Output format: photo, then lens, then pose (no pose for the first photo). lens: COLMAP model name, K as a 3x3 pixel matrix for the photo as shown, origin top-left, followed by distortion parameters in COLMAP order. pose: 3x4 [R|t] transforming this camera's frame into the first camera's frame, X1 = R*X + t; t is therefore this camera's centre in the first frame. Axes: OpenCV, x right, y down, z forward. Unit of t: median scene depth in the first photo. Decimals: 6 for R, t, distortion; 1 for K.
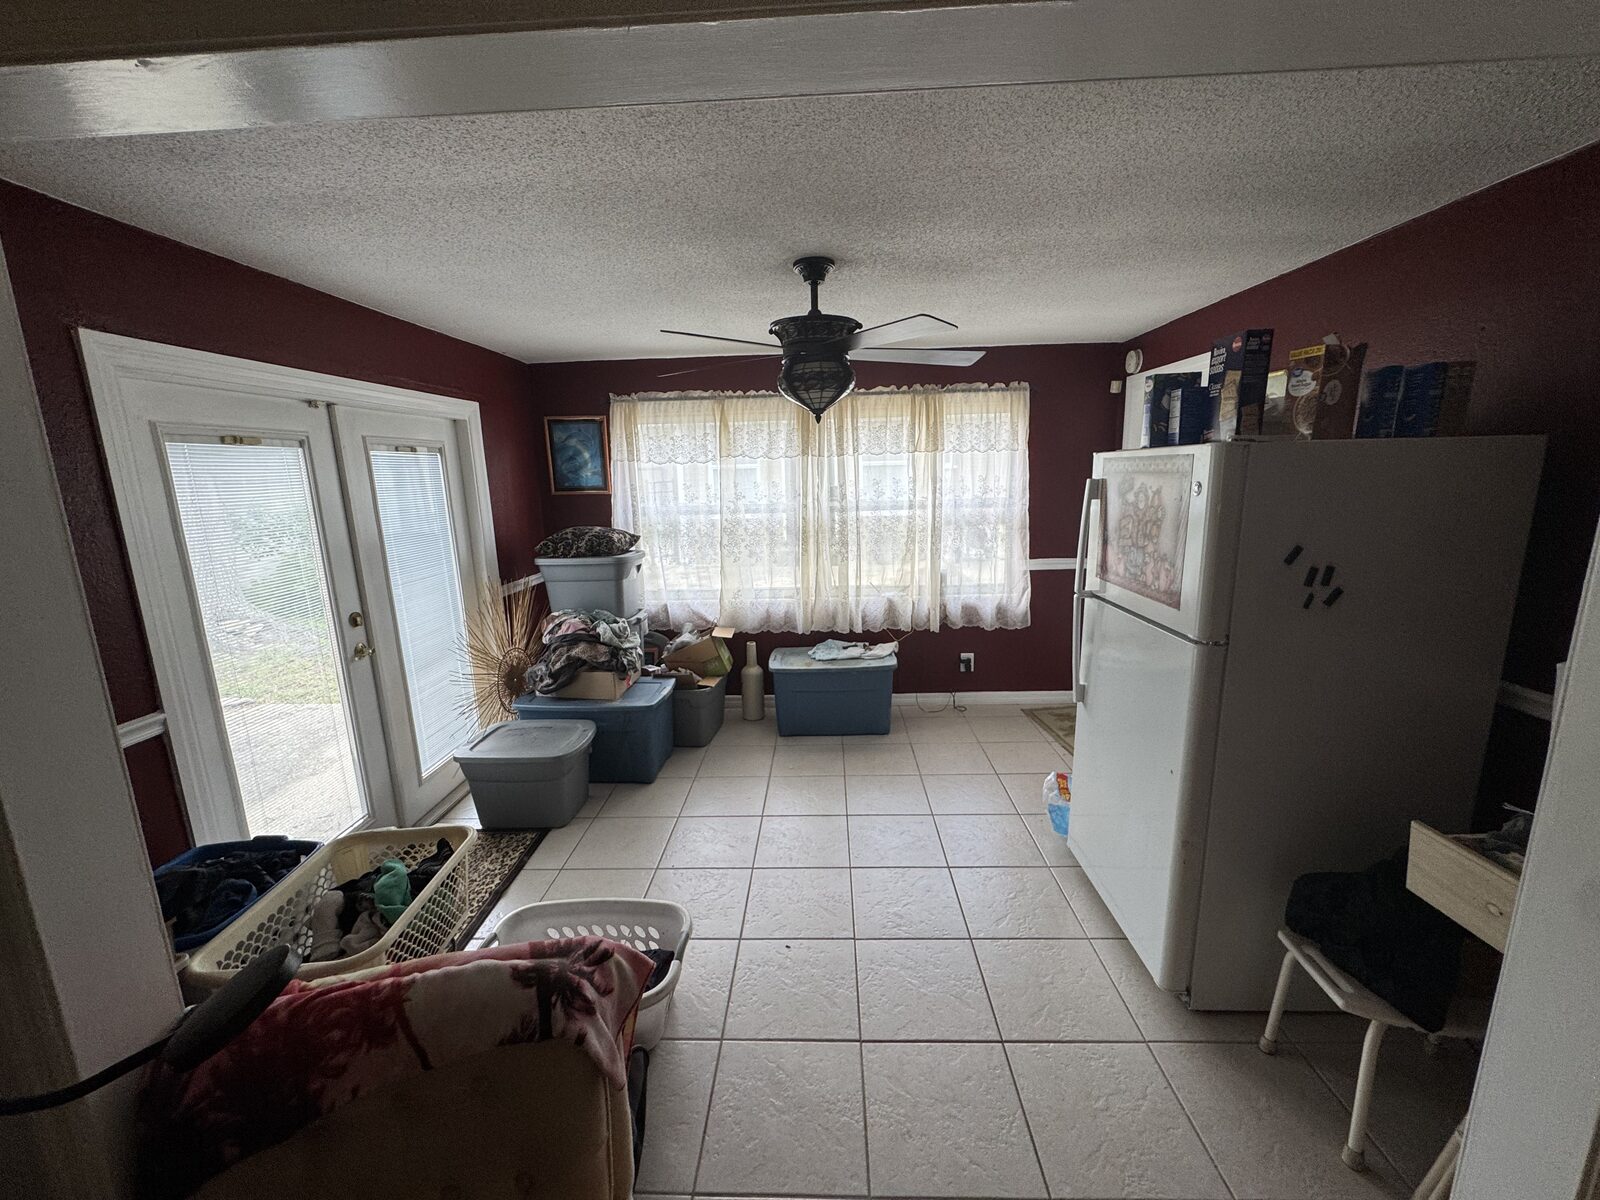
lens RADIAL K [[640.6, 0, 802.3], [0, 640.6, 596.9], [0, 0, 1]] dist [-0.001419, 0.000546]
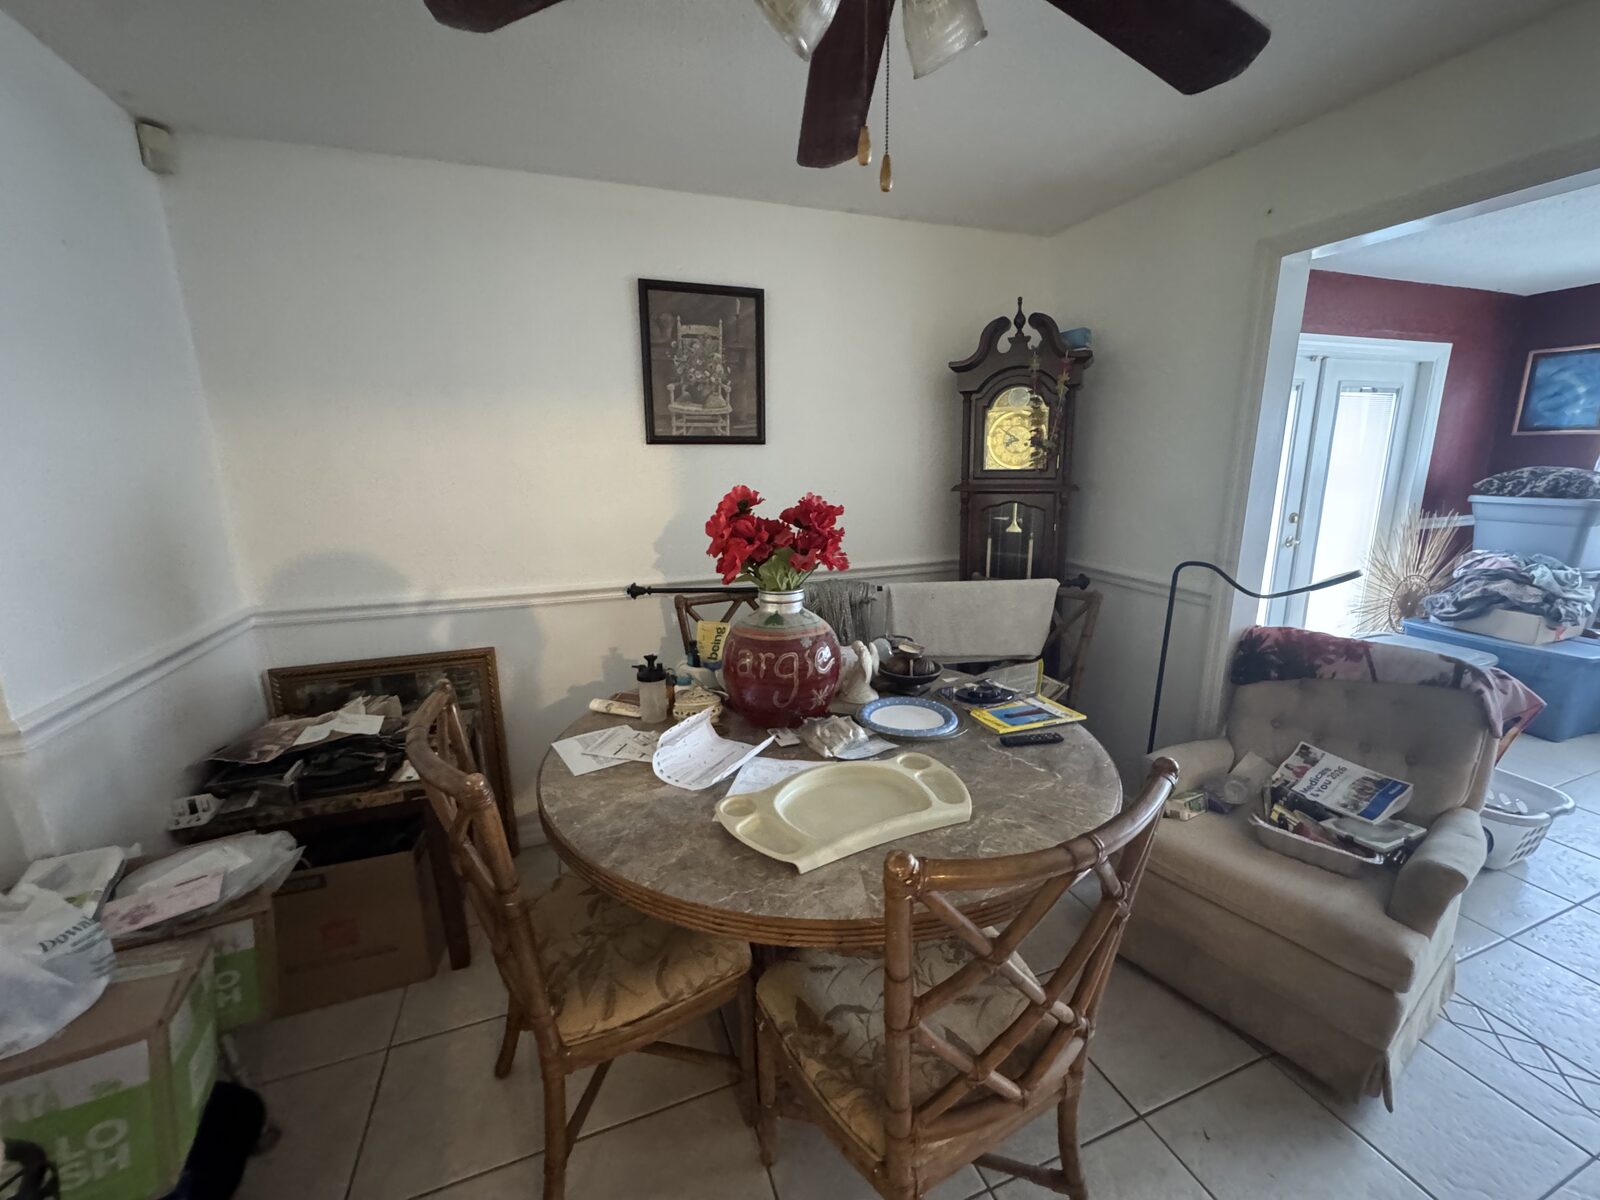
lens RADIAL K [[640.6, 0, 804.4], [0, 640.6, 595.9], [0, 0, 1]] dist [-0.001419, 0.000546]
pose [[0.391175, 0.221063, -0.893372, 0.120101], [-0.173558, 0.971025, 0.164283, 0.119199], [0.903803, 0.090789, 0.418207, -0.391110]]
